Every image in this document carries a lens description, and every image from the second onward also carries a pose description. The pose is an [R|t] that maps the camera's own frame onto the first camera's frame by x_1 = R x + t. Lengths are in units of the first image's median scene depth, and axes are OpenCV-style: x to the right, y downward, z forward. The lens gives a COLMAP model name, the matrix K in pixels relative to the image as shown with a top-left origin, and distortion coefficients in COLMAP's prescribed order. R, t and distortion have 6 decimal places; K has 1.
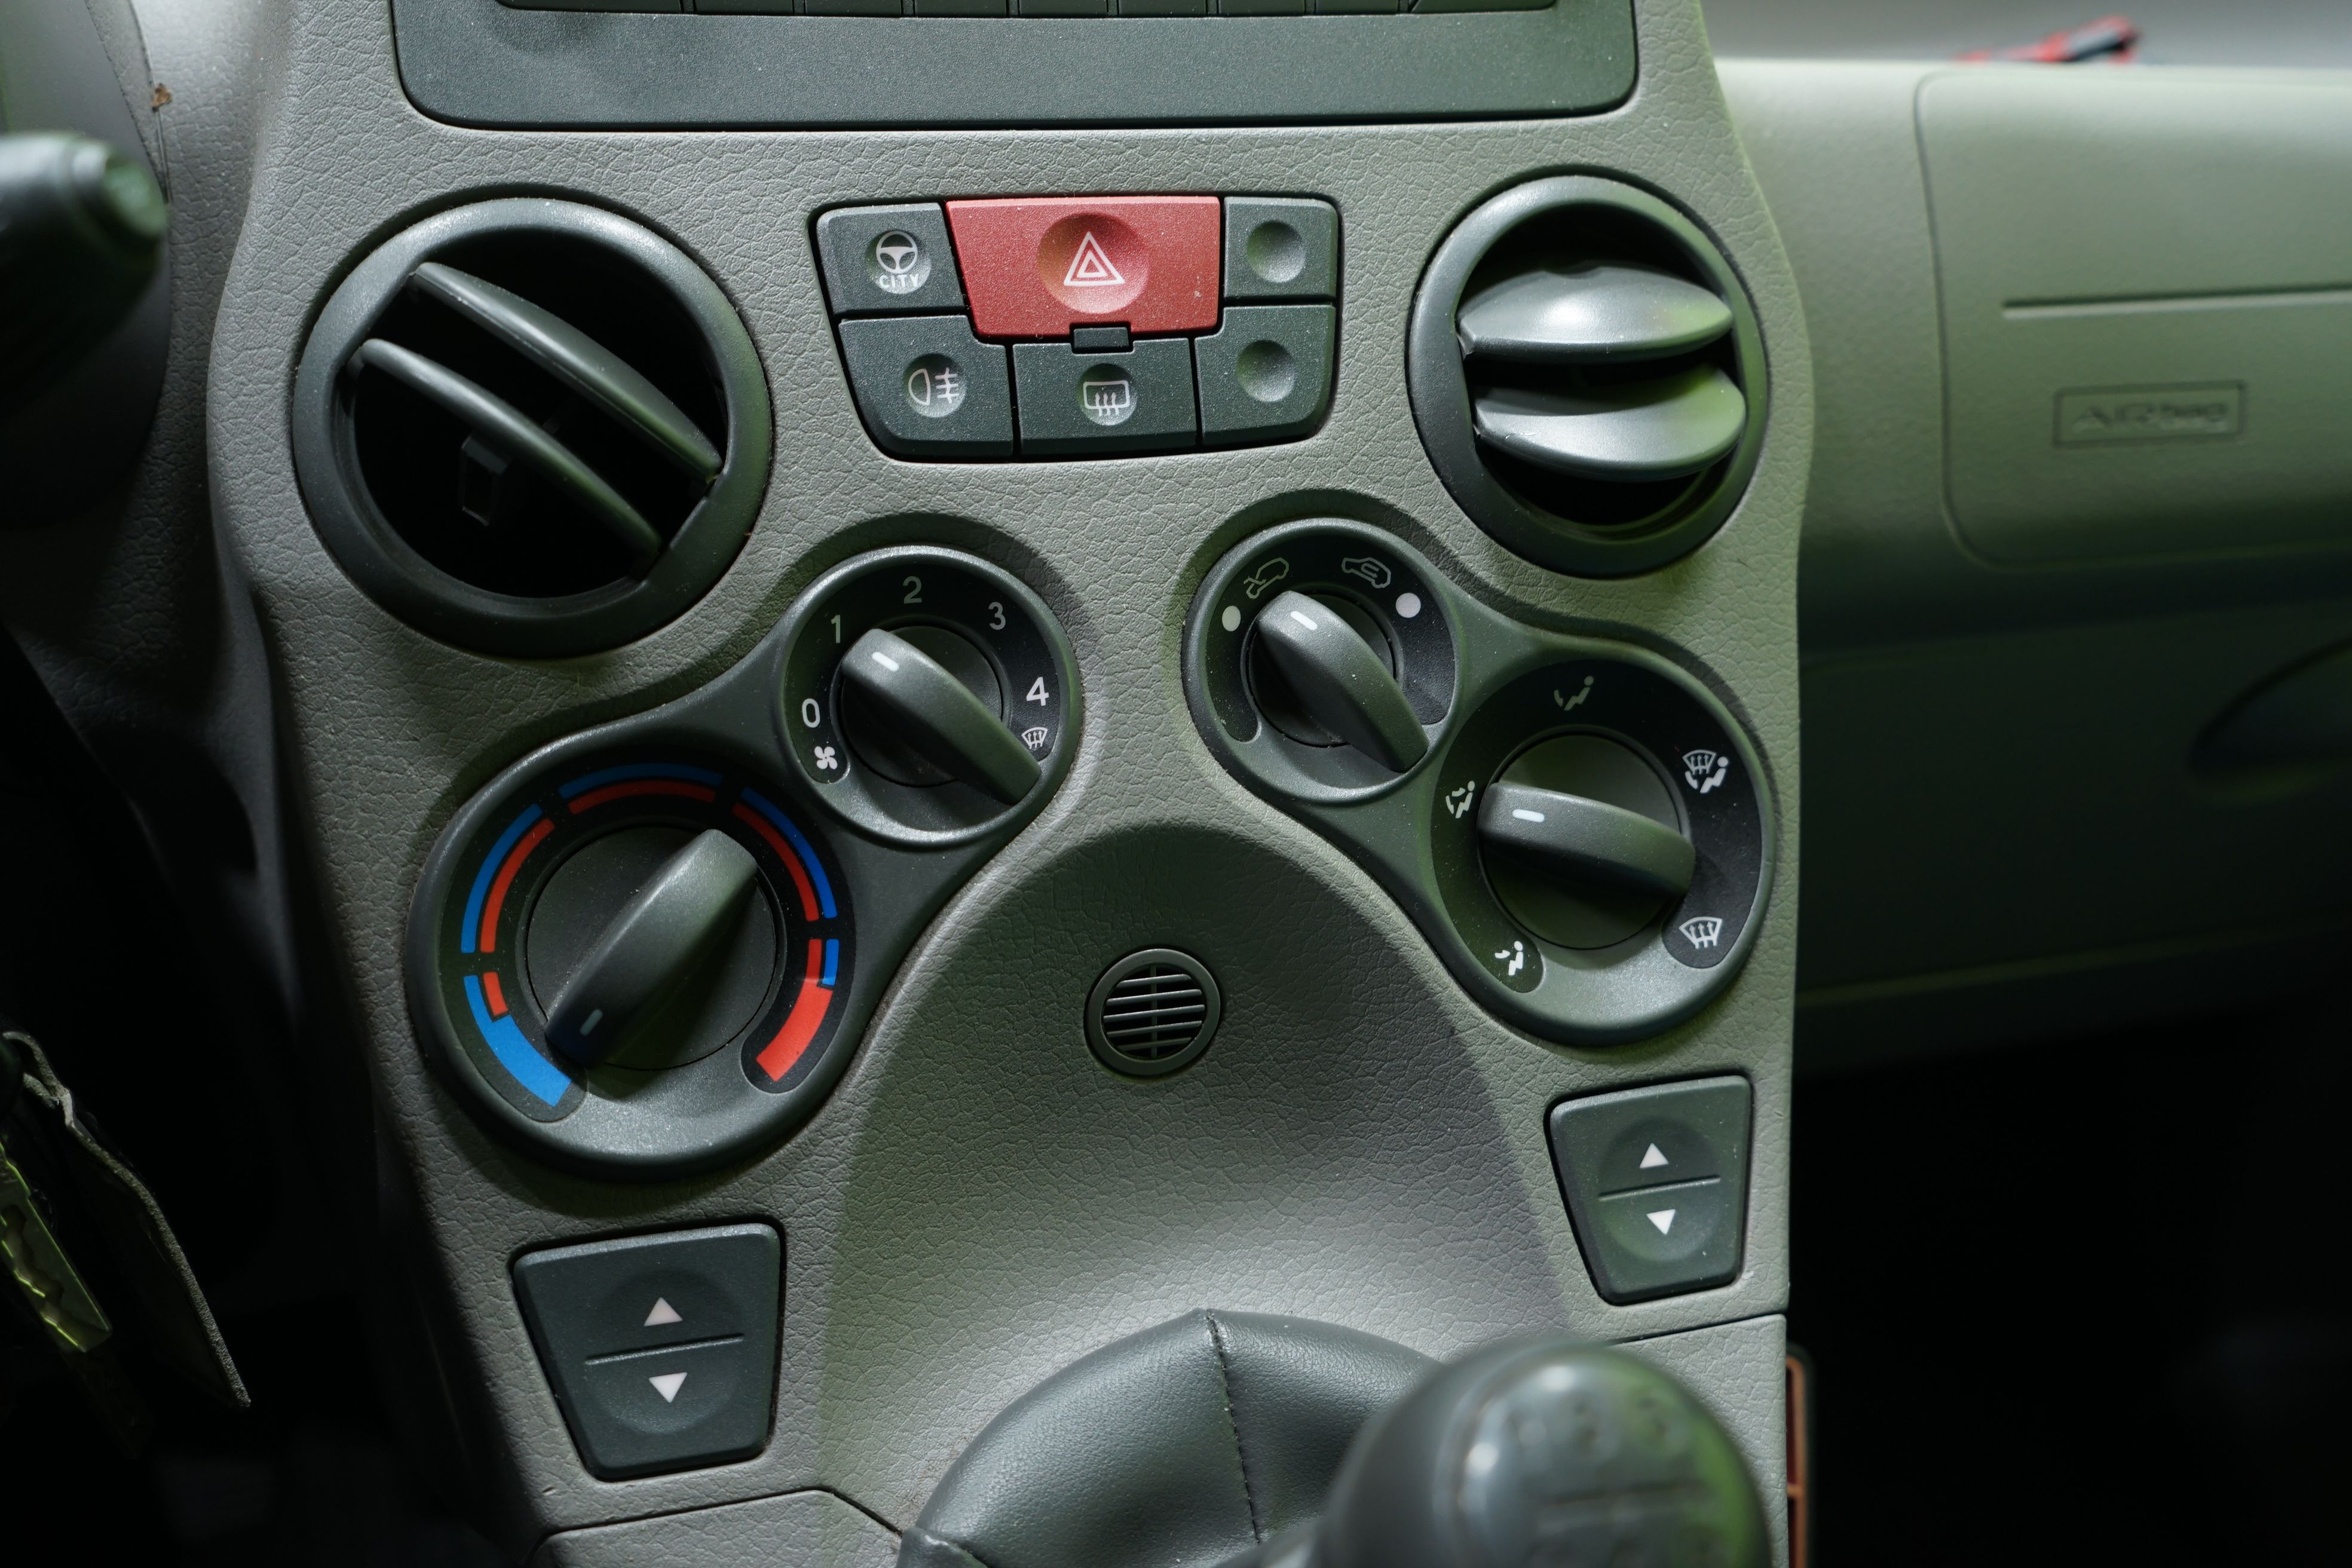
lens RADIAL K [[1997.3, 0, 1176.0], [0, 1997.3, 784.0], [0, 0, 1]] dist [-0.013307, 0.000368]
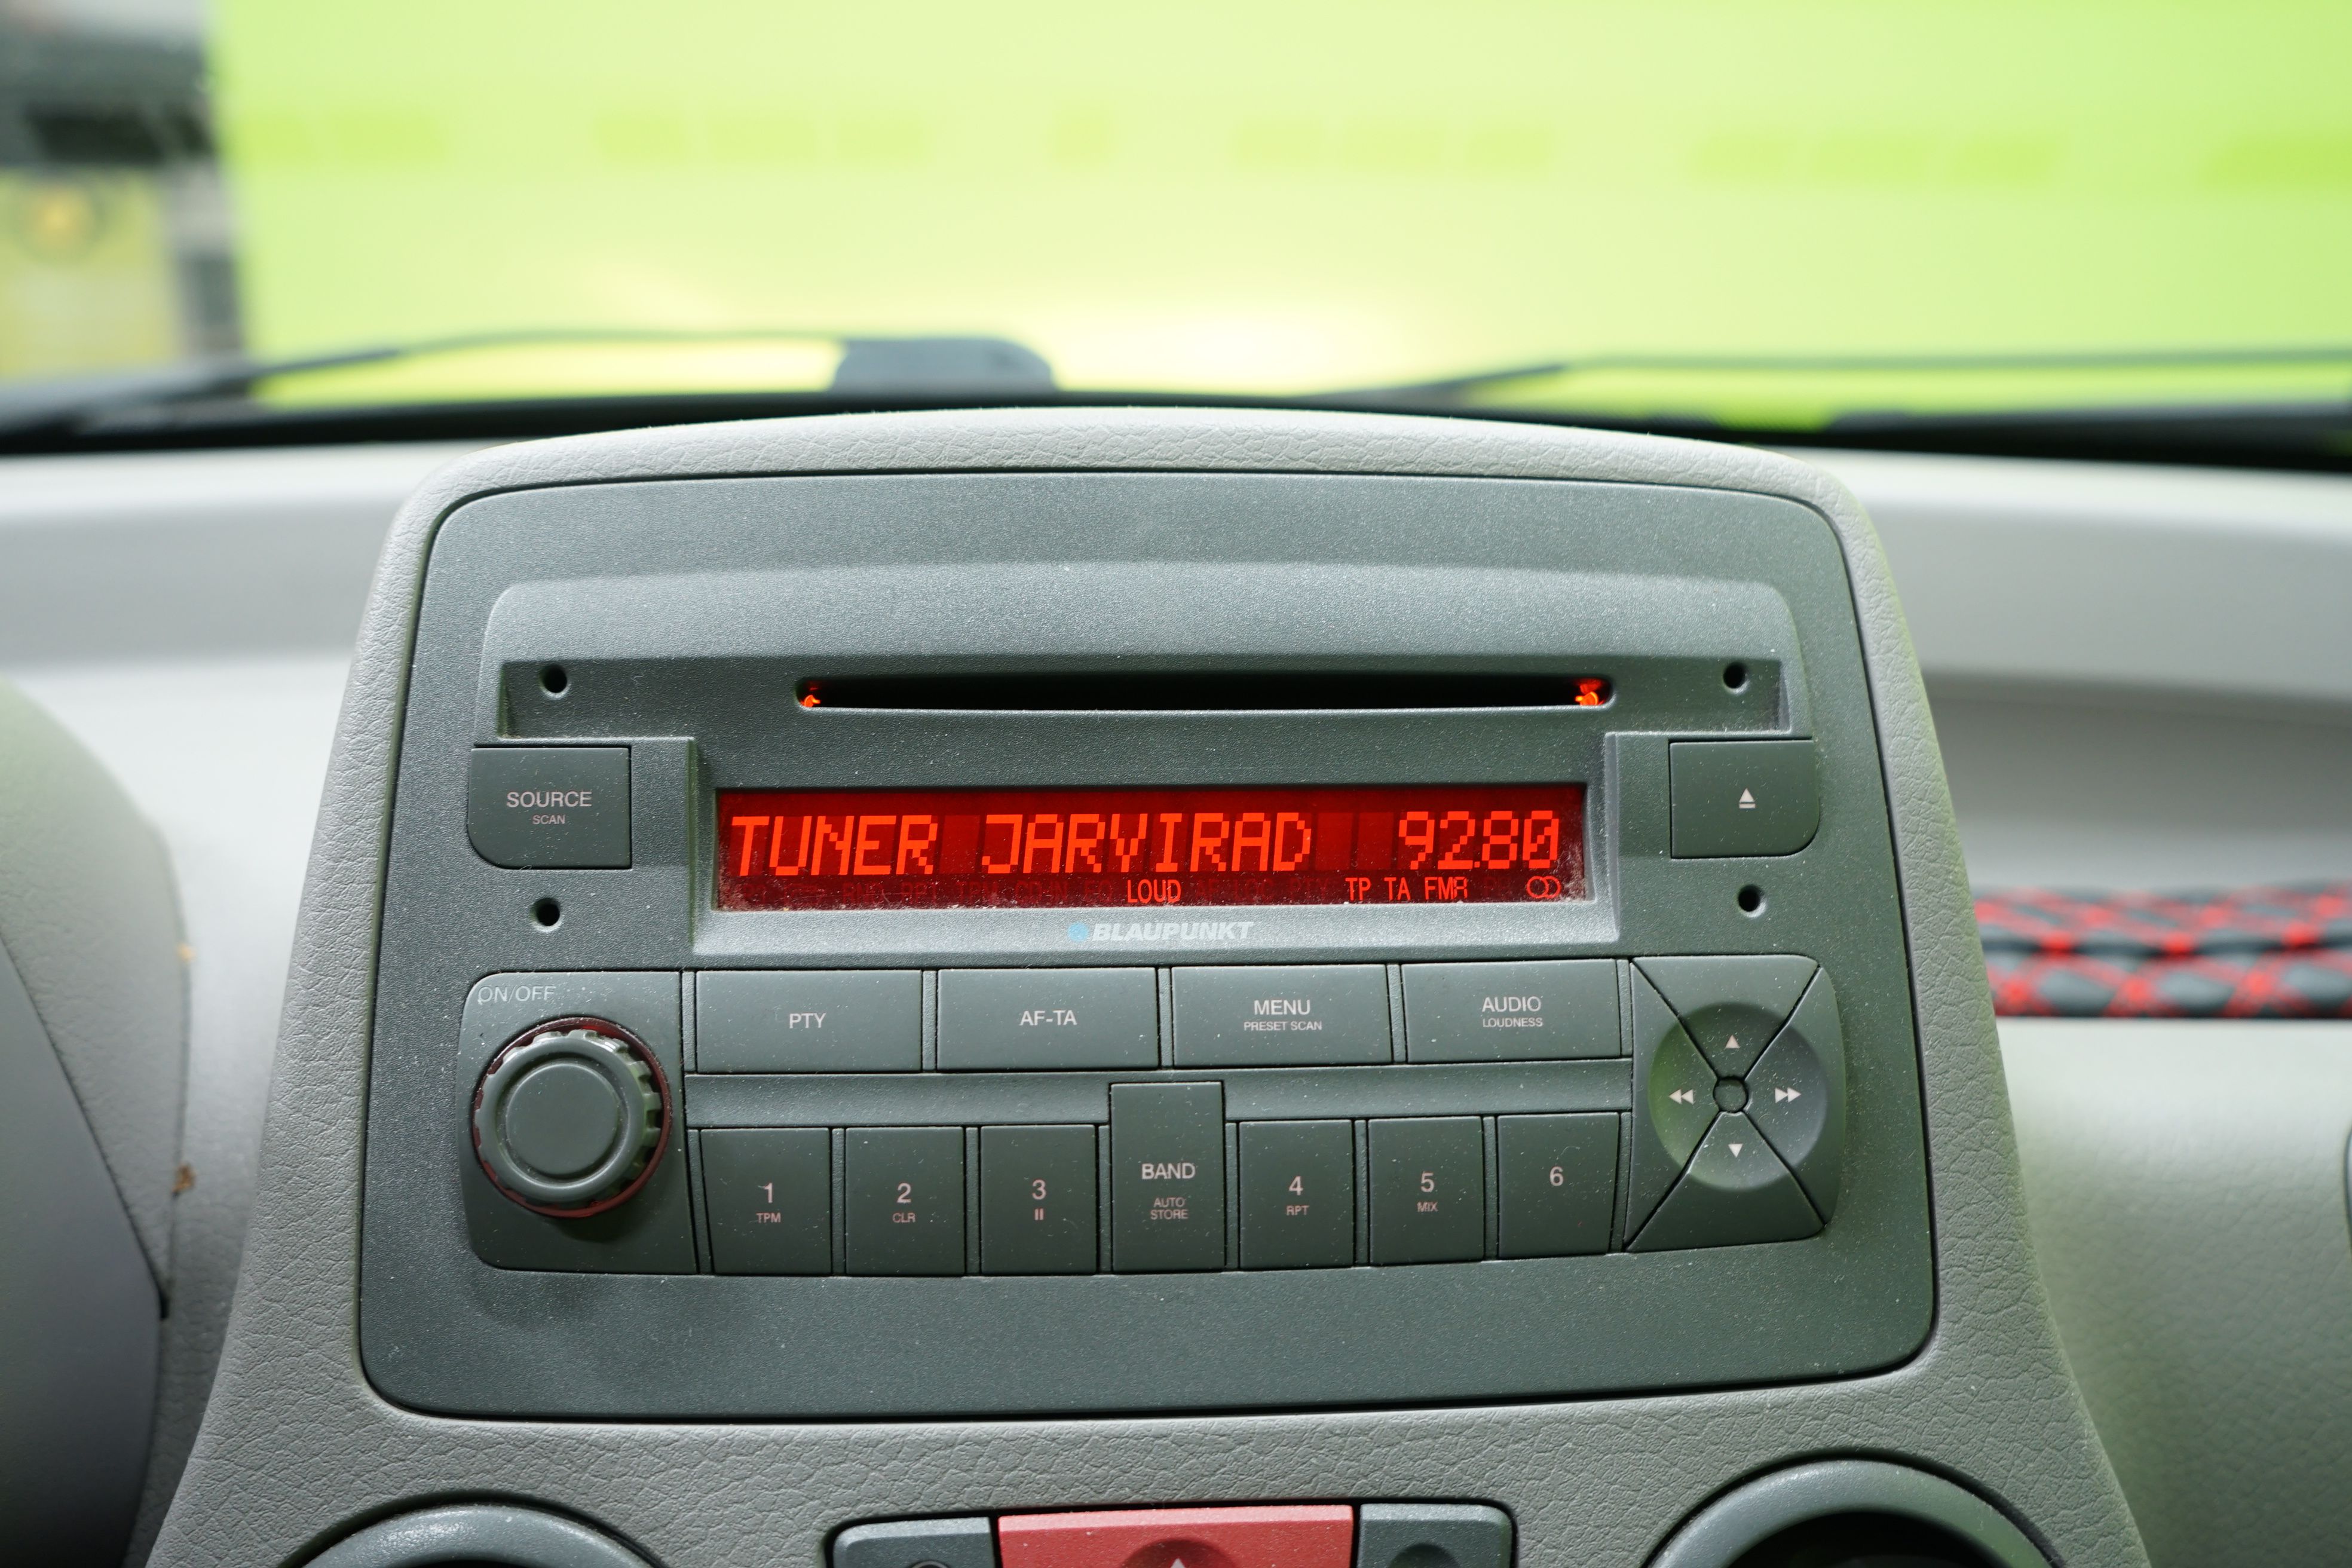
lens RADIAL K [[1997.3, 0, 1176.0], [0, 1997.3, 784.0], [0, 0, 1]] dist [-0.013307, 0.000368]
pose [[0.981121, 0.053066, -0.185971, 0.084570], [-0.076874, 0.989395, -0.123240, -0.480182], [0.177459, 0.135210, 0.974796, 0.196884]]
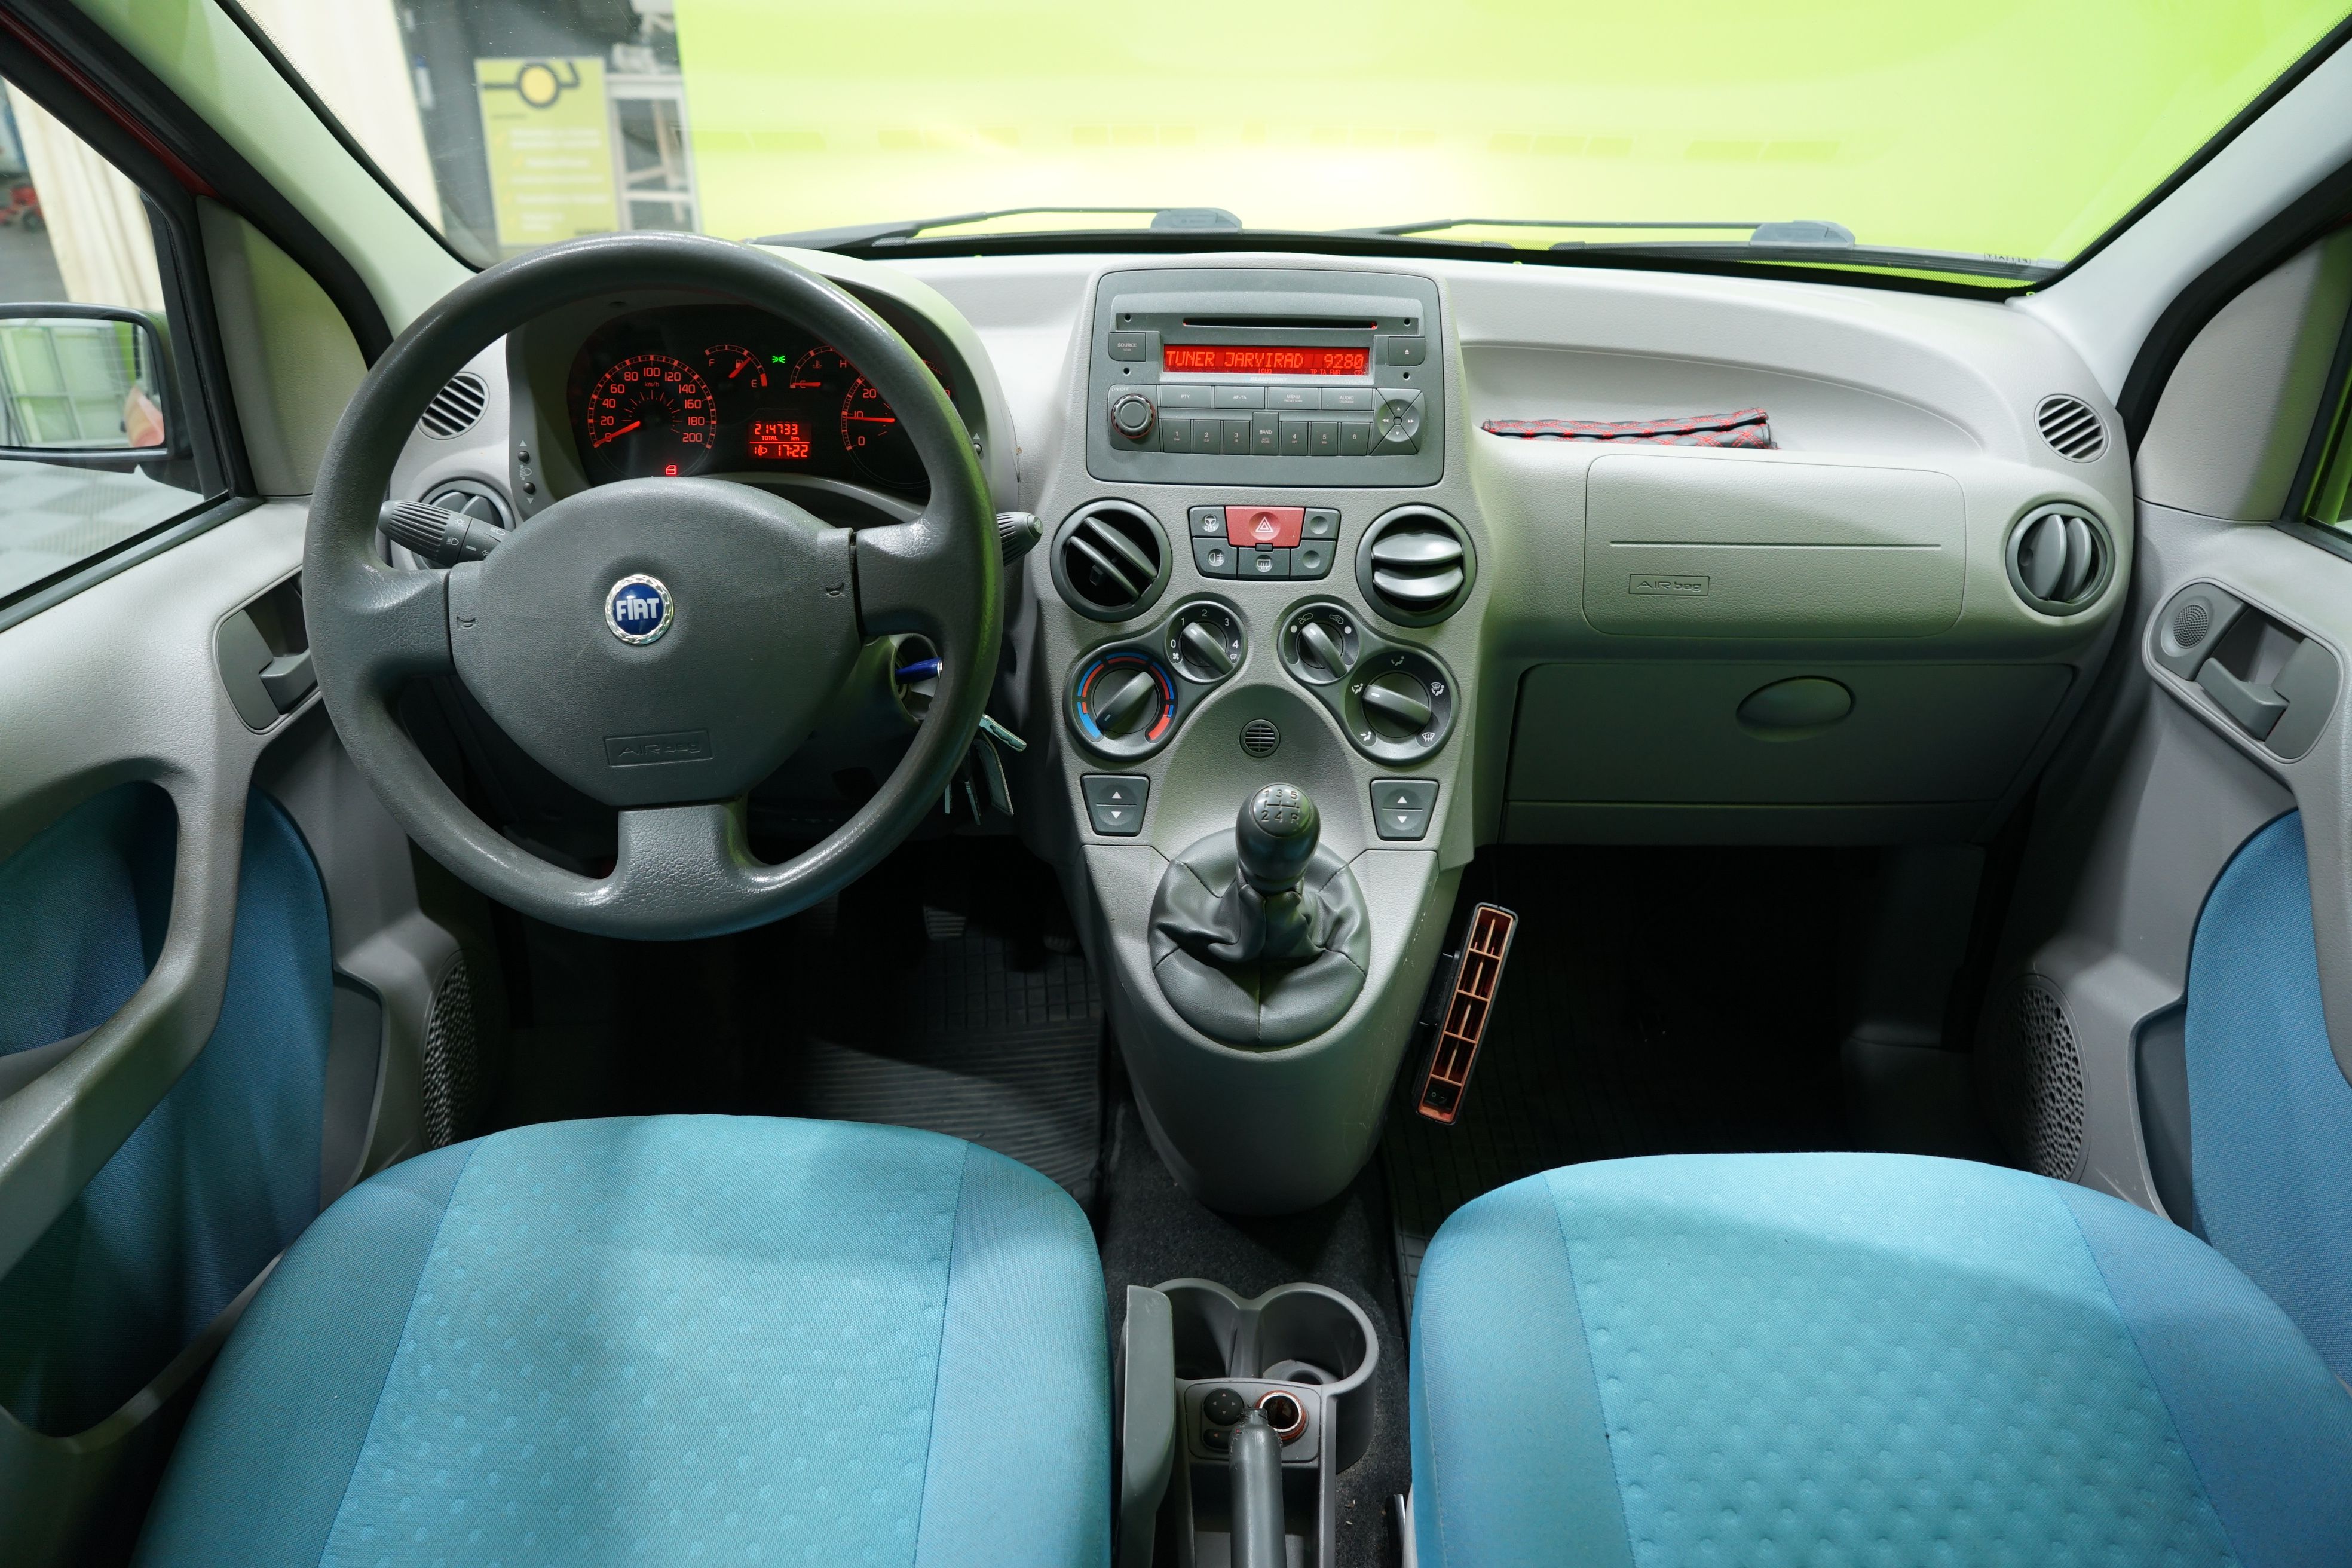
lens RADIAL K [[1617.5, 0, 1176.0], [0, 1617.5, 784.0], [0, 0, 1]] dist [-0.033273, -0.000447]
pose [[0.959586, 0.120135, -0.254484, 0.593481], [-0.111161, 0.992573, 0.049411, 0.071265], [0.258530, -0.019126, 0.965814, -1.828824]]
